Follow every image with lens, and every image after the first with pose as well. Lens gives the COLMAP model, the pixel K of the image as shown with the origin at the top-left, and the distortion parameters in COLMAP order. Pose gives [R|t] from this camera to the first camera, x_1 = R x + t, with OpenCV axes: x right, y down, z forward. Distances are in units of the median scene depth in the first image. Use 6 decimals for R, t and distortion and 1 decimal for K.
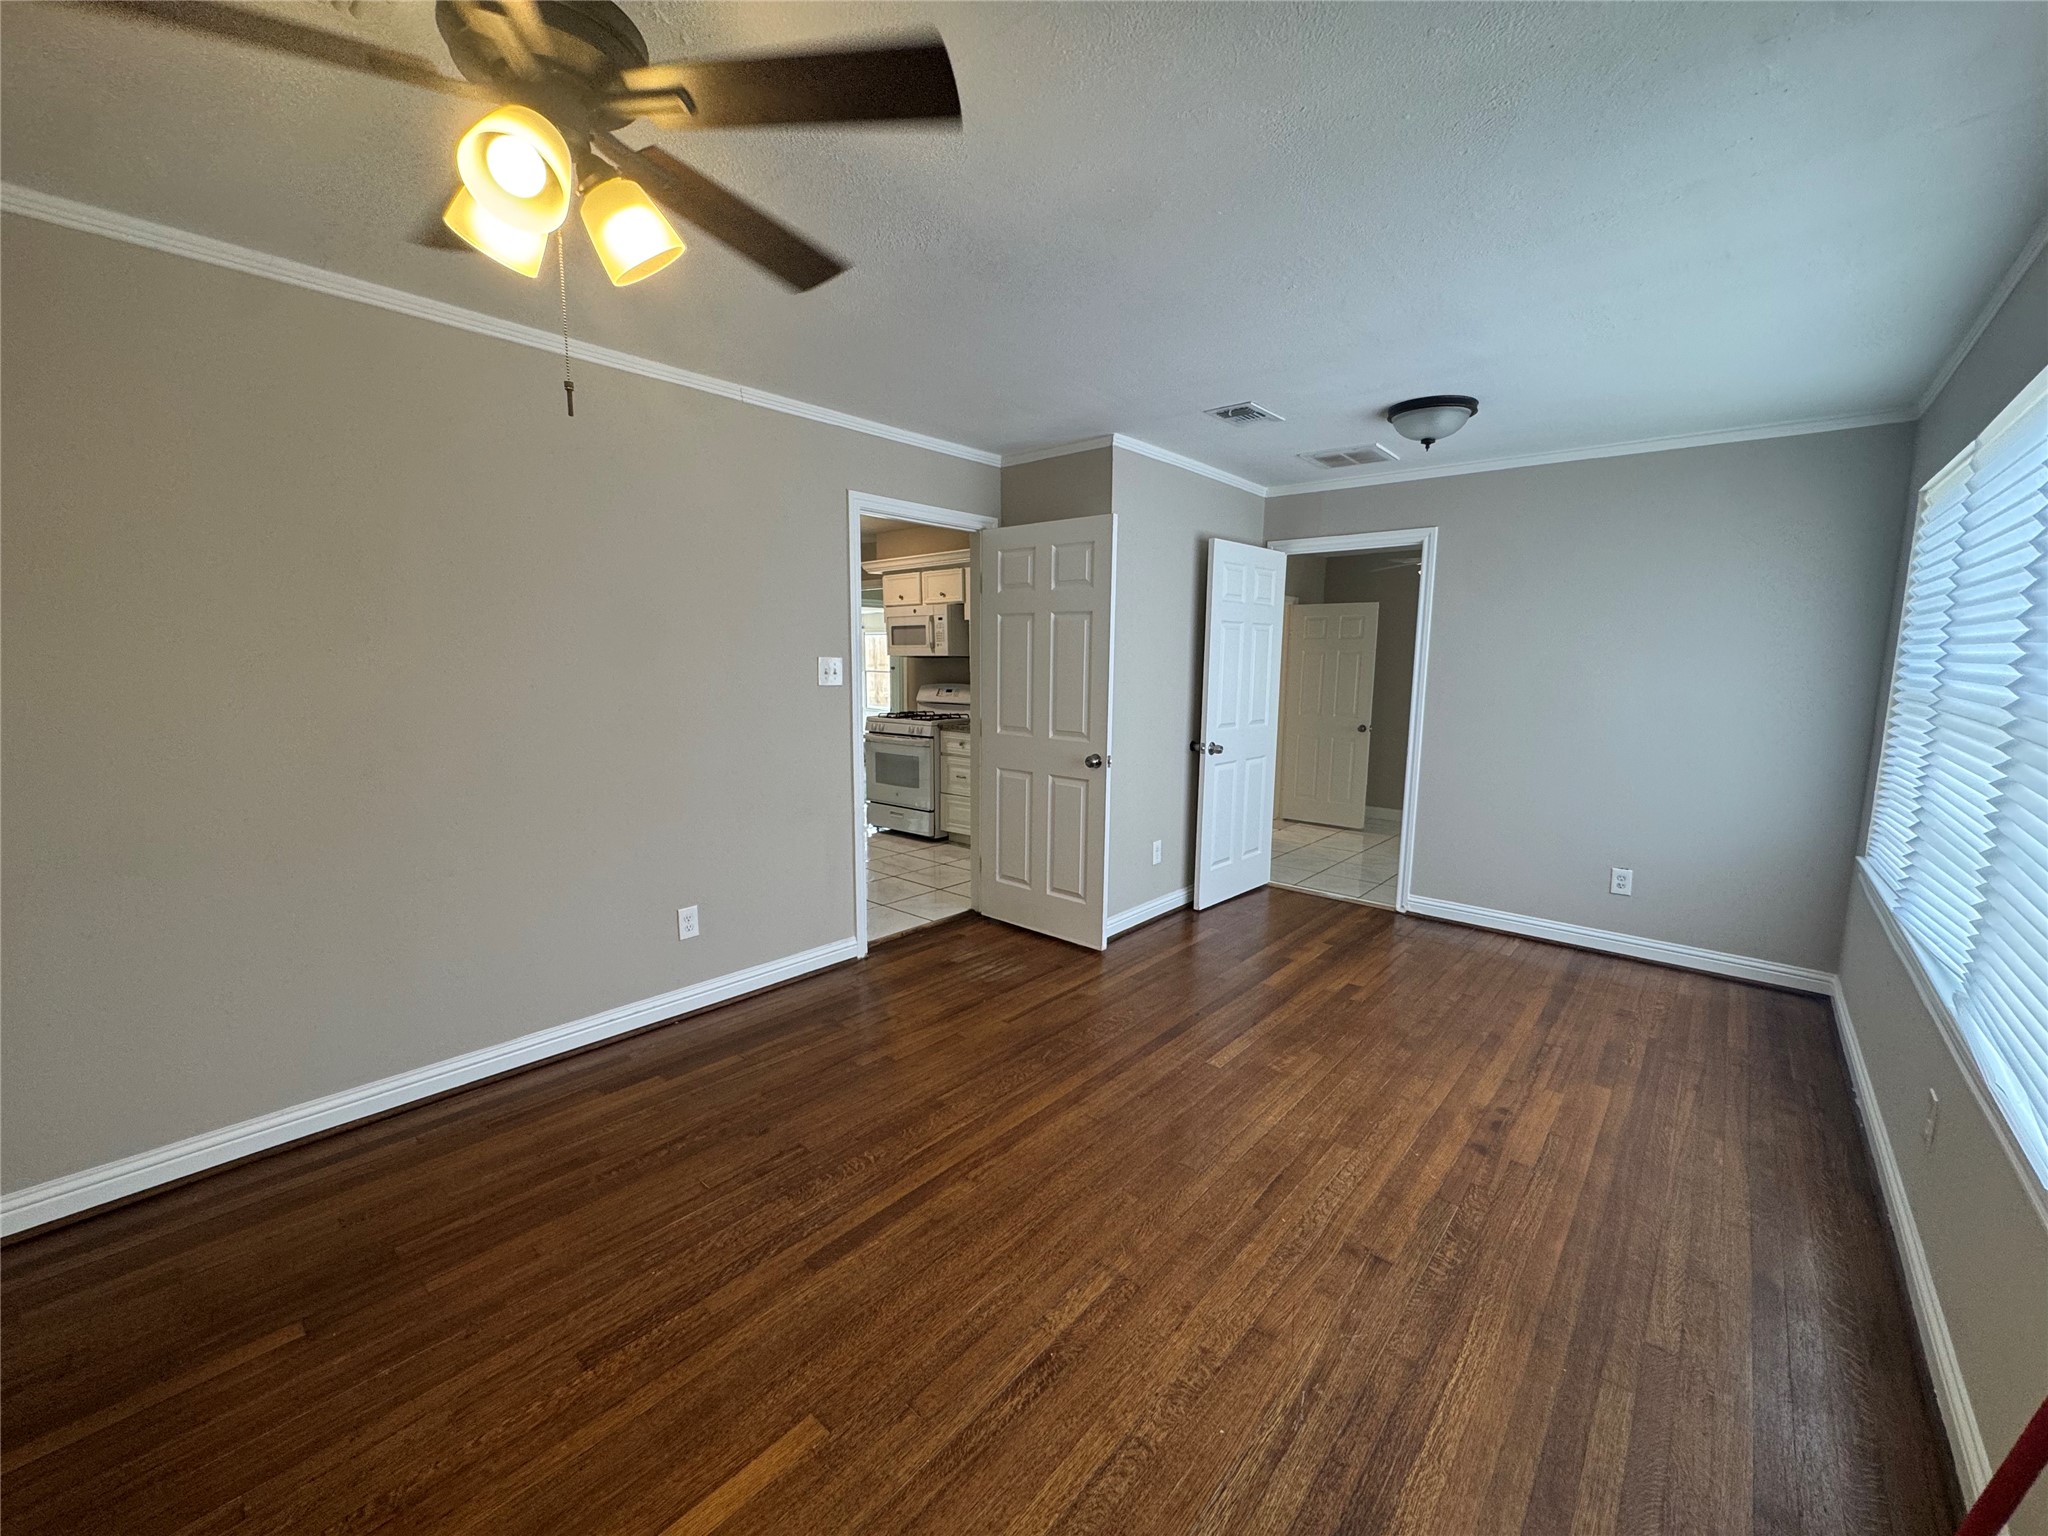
lens RADIAL K [[816.7, 0, 1027.5], [0, 816.7, 771.4], [0, 0, 1]] dist [-0.002249, 0.000298]
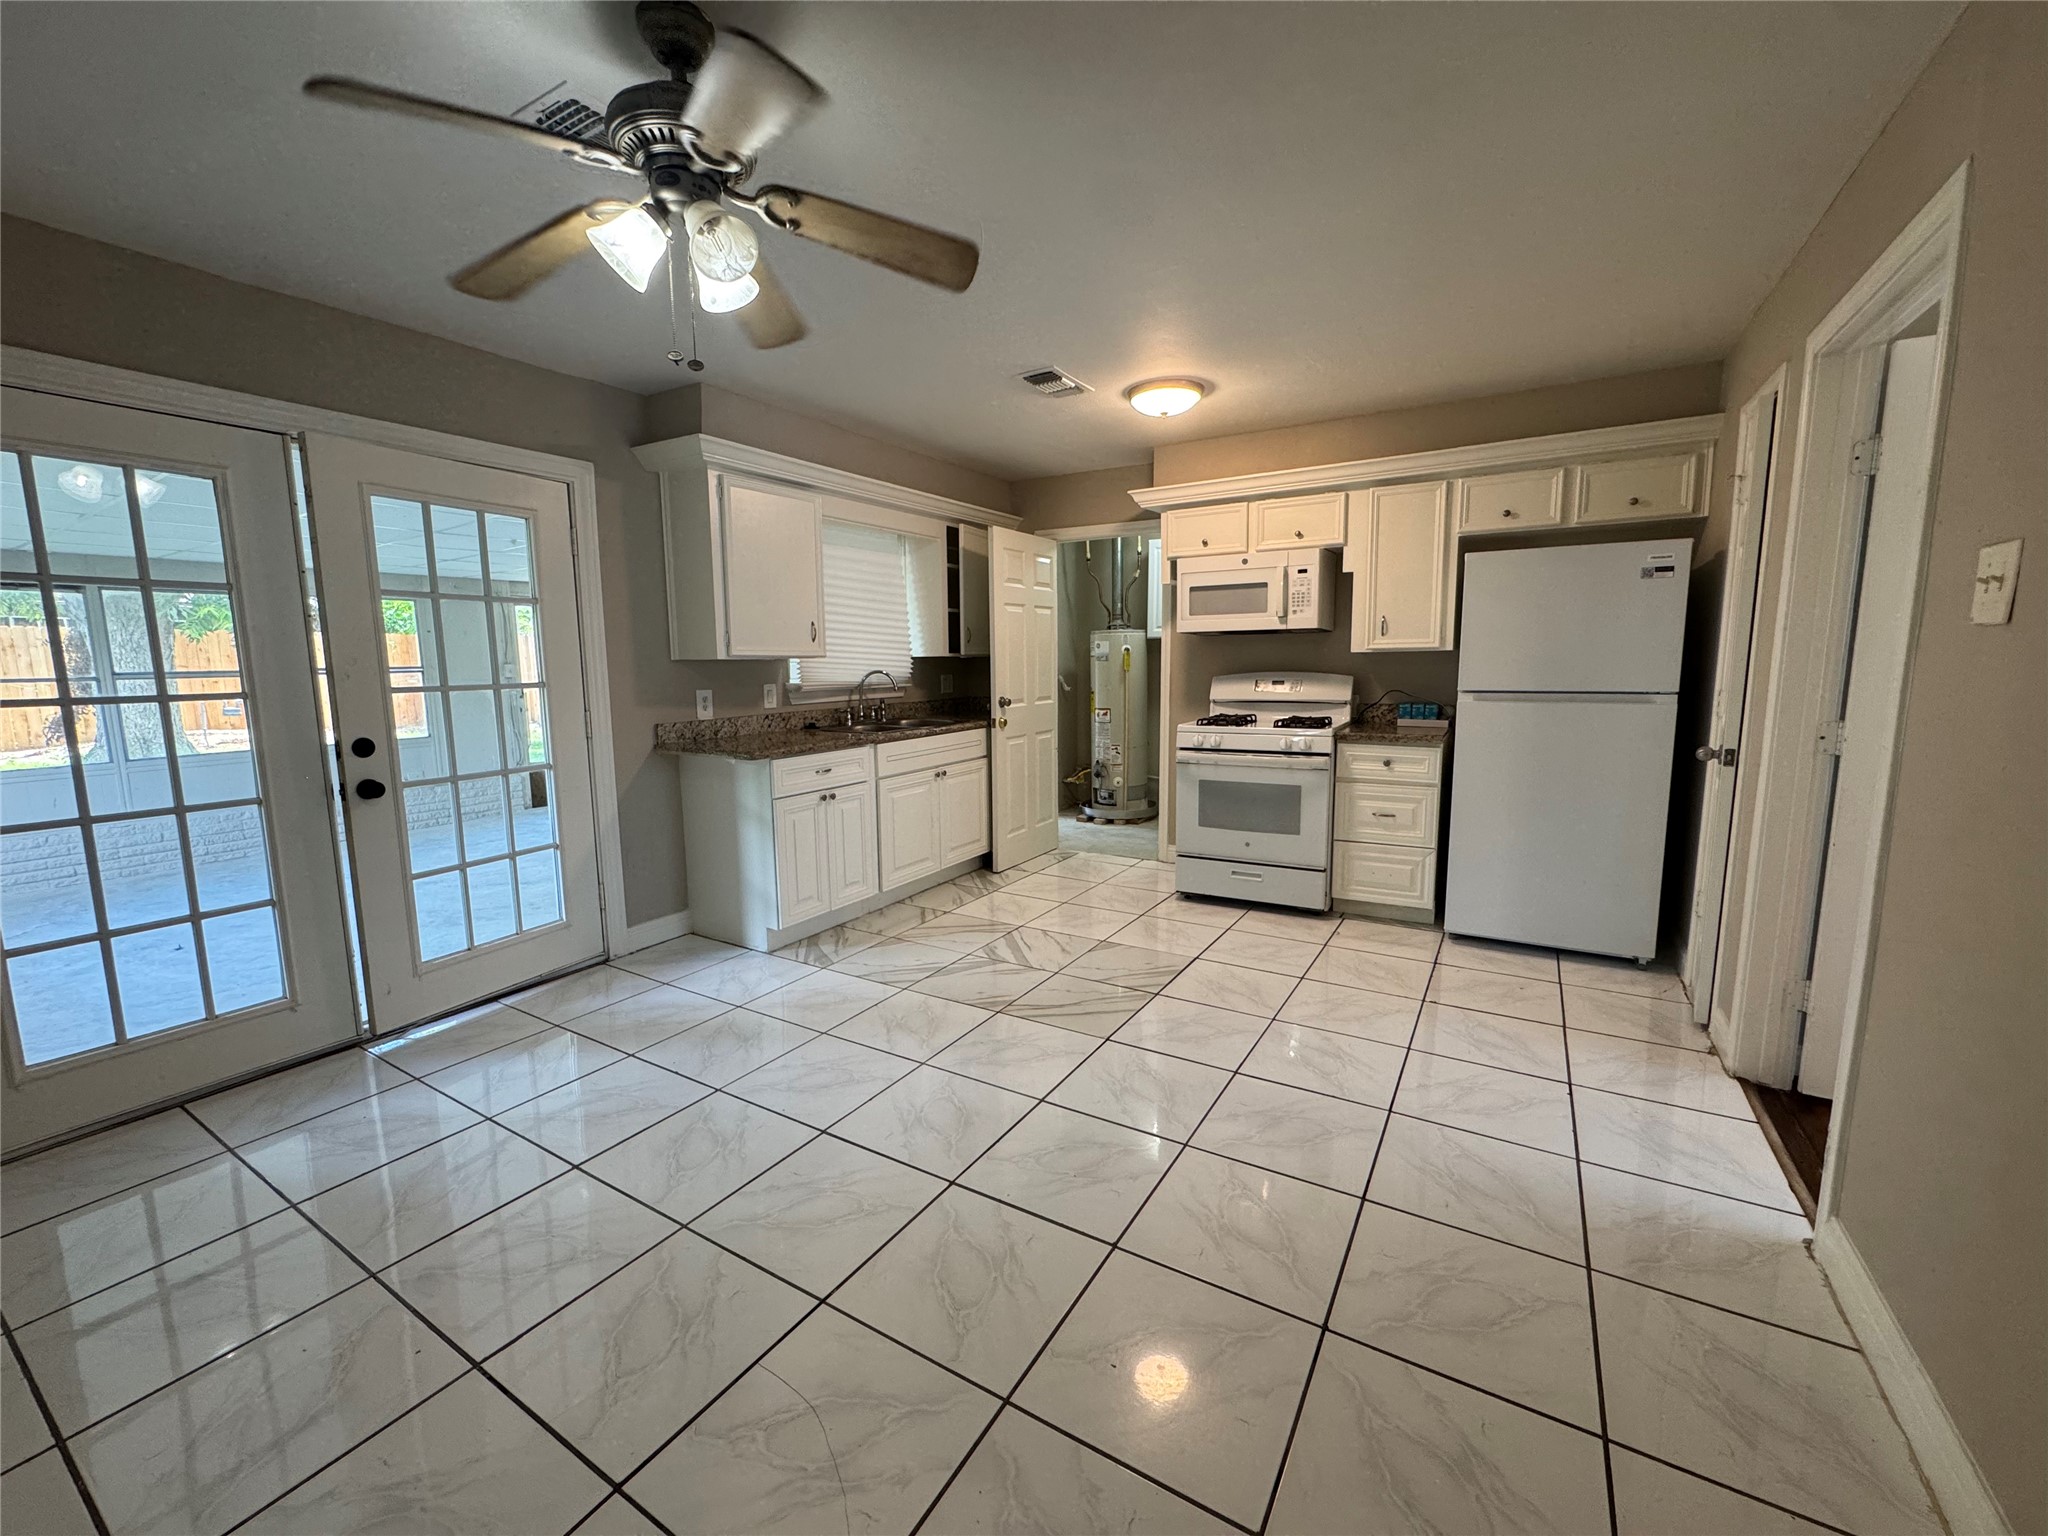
lens RADIAL K [[816.7, 0, 1020.1], [0, 816.7, 768.0], [0, 0, 1]] dist [-0.002249, 0.000298]
pose [[0.983599, -0.038887, 0.176125, -0.453995], [0.038951, 0.999236, 0.003091, -0.041361], [-0.176111, 0.003820, 0.984363, 0.402373]]
